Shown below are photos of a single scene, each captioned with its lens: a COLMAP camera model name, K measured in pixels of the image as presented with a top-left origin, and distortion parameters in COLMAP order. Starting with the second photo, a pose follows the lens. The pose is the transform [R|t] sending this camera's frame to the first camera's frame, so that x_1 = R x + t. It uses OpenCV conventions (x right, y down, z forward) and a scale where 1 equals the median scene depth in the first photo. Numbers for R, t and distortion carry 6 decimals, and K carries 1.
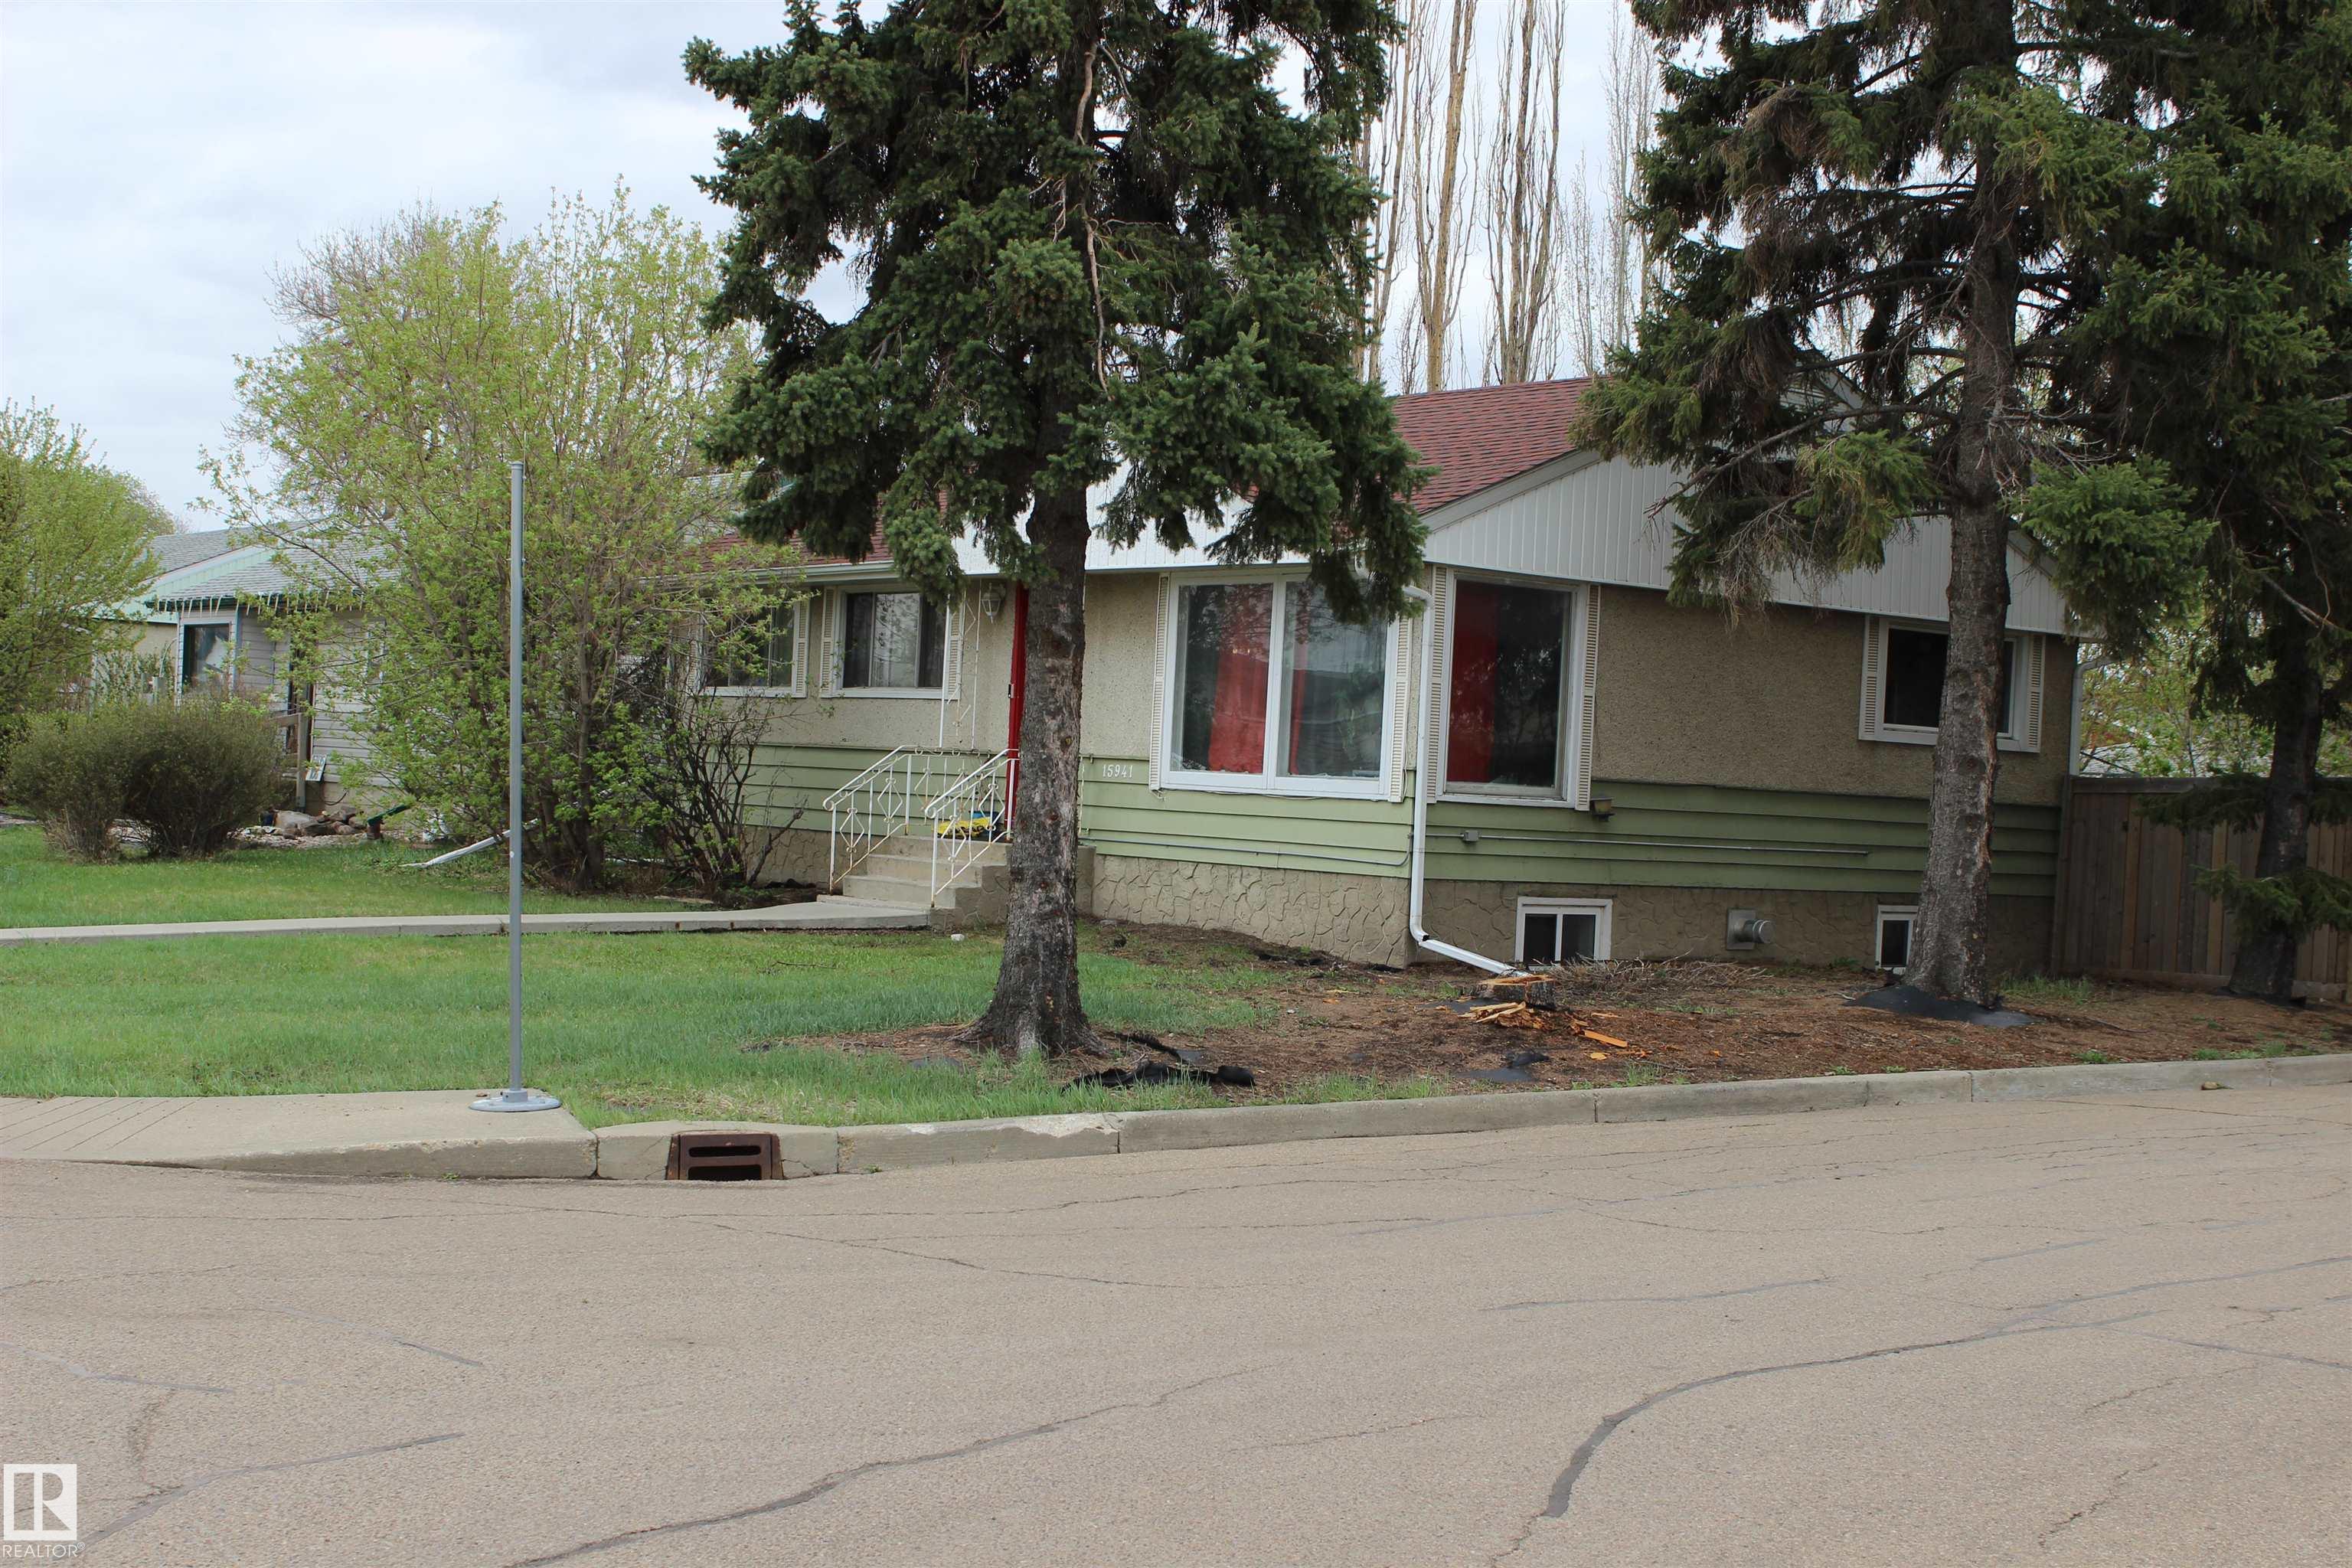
lens RADIAL K [[3075.6, 0, 1176.0], [0, 3075.6, 784.0], [0, 0, 1]] dist [-0.033875, 0.059522]
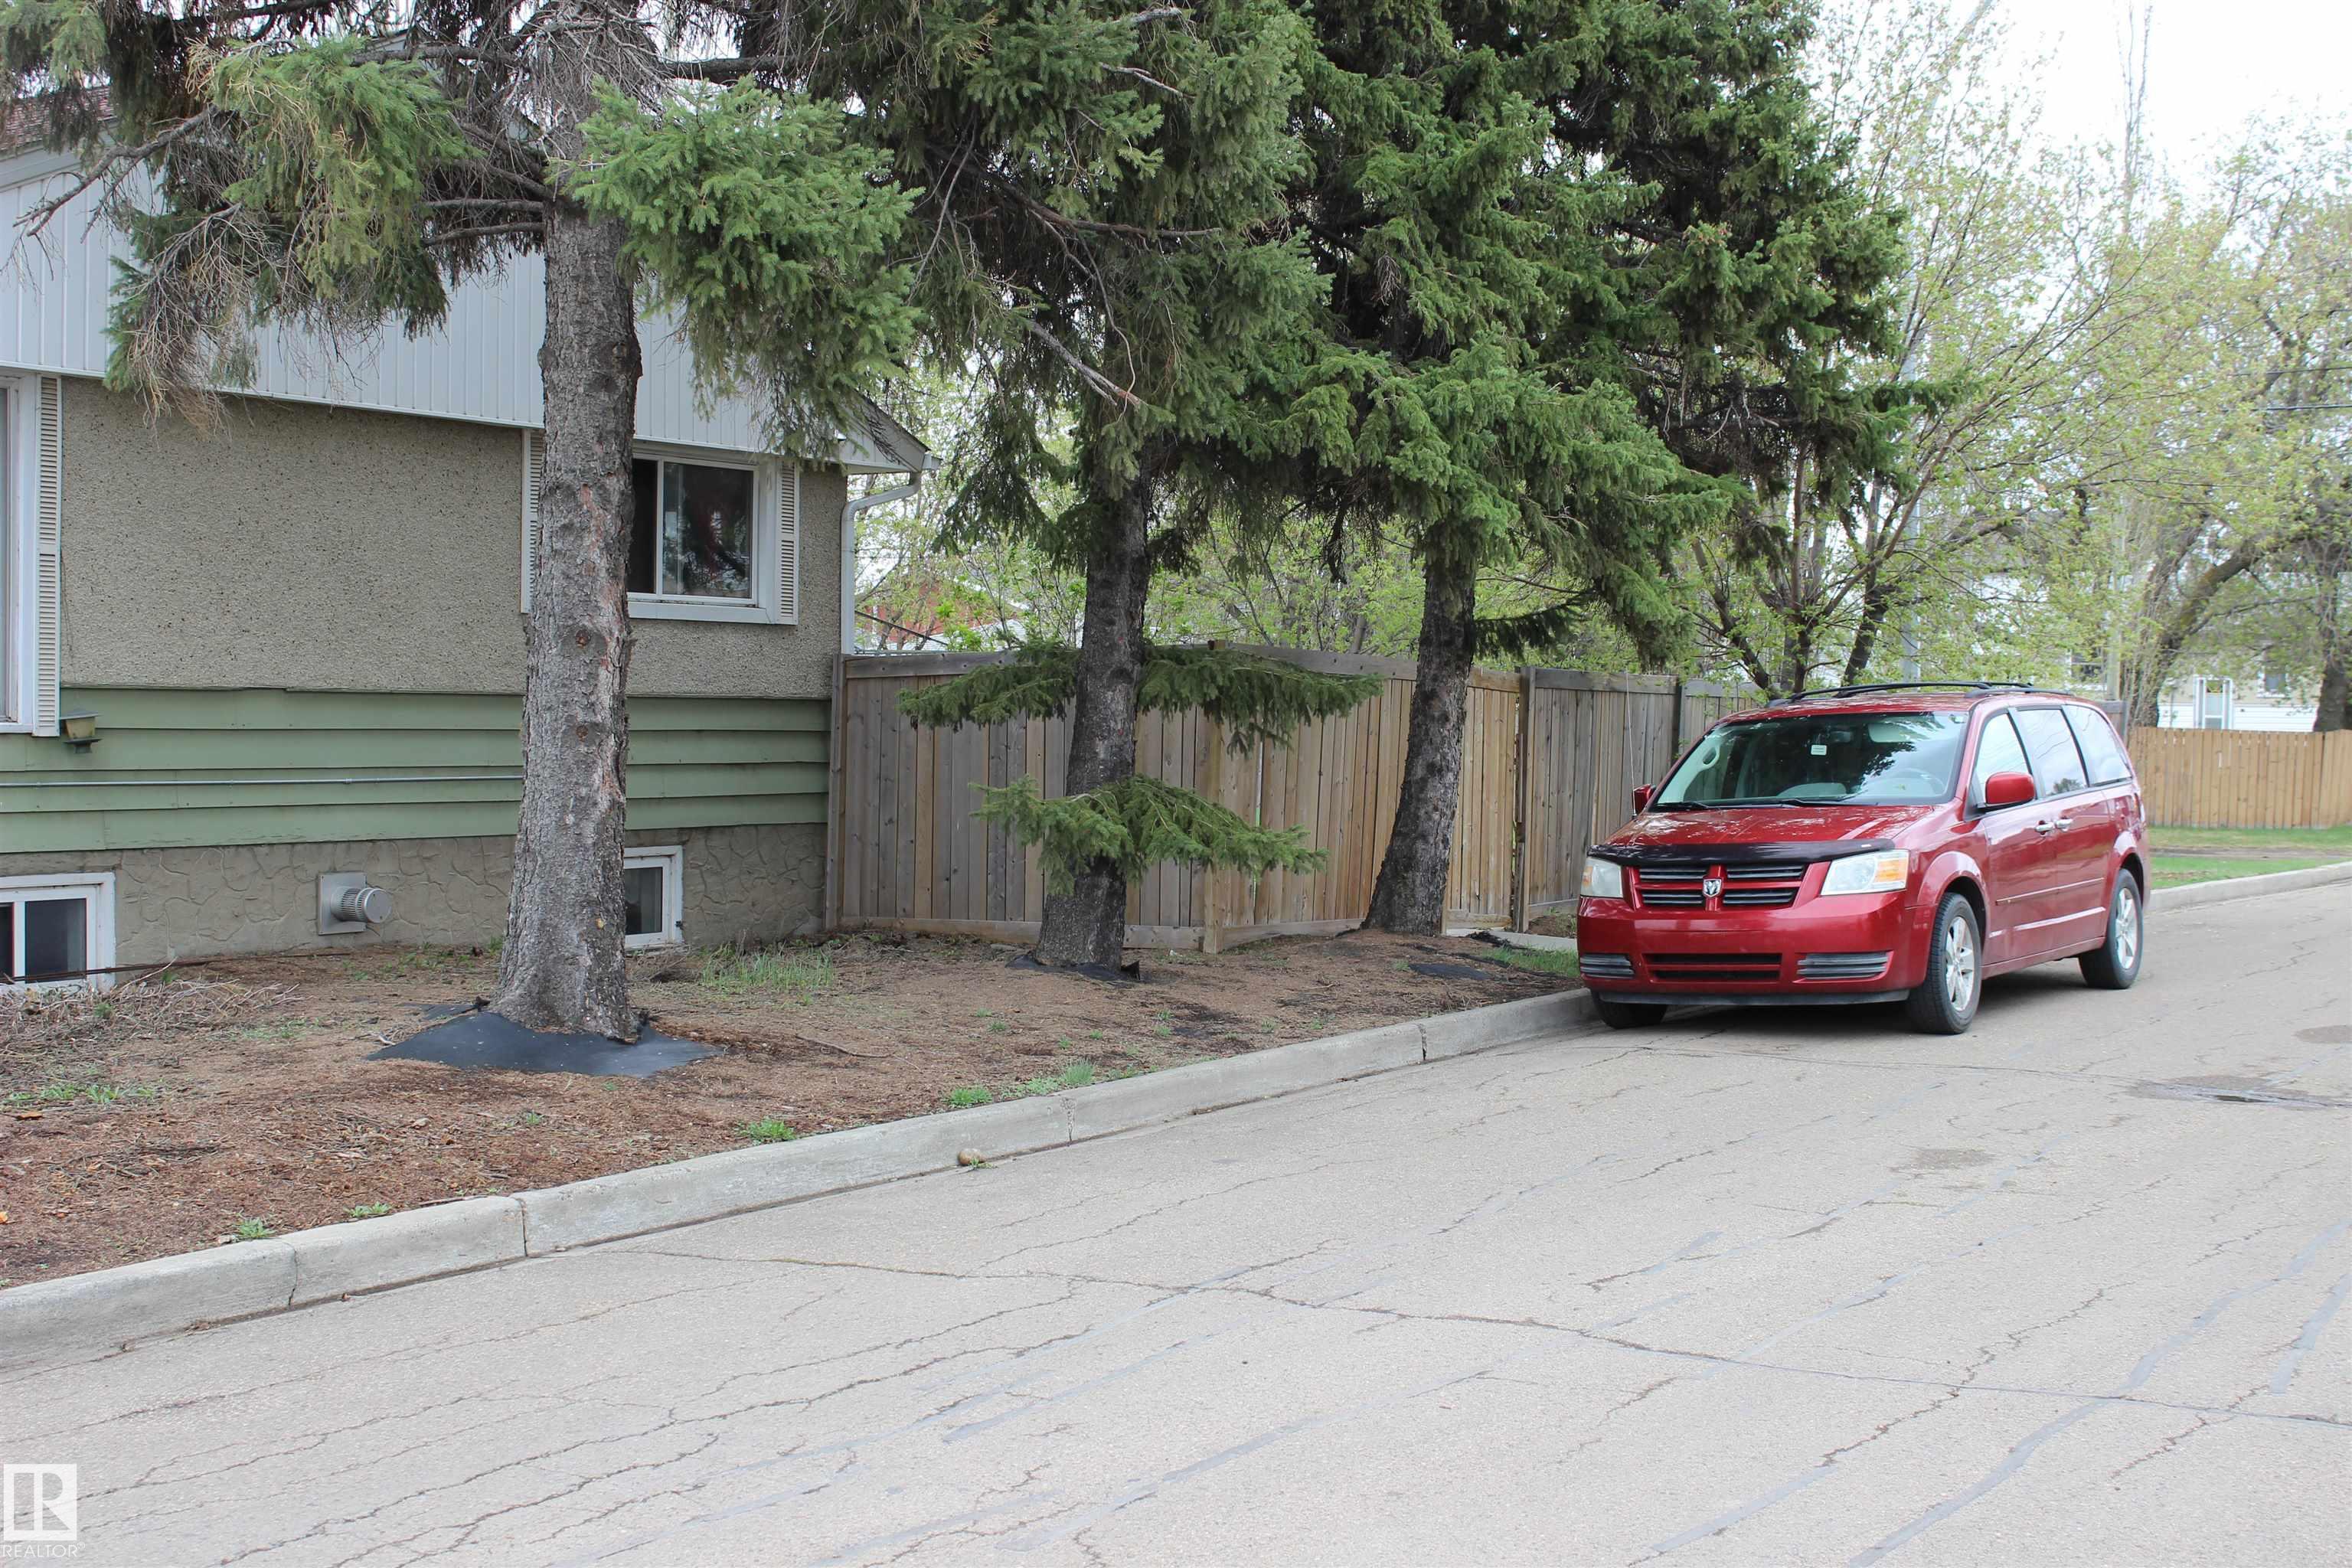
lens RADIAL K [[3075.6, 0, 1176.0], [0, 3075.6, 784.0], [0, 0, 1]] dist [-0.033875, 0.059522]
pose [[0.941689, -0.047256, 0.333150, 0.157152], [0.035902, 0.998548, 0.040161, 0.001717], [-0.334564, -0.025859, 0.942018, 0.368958]]
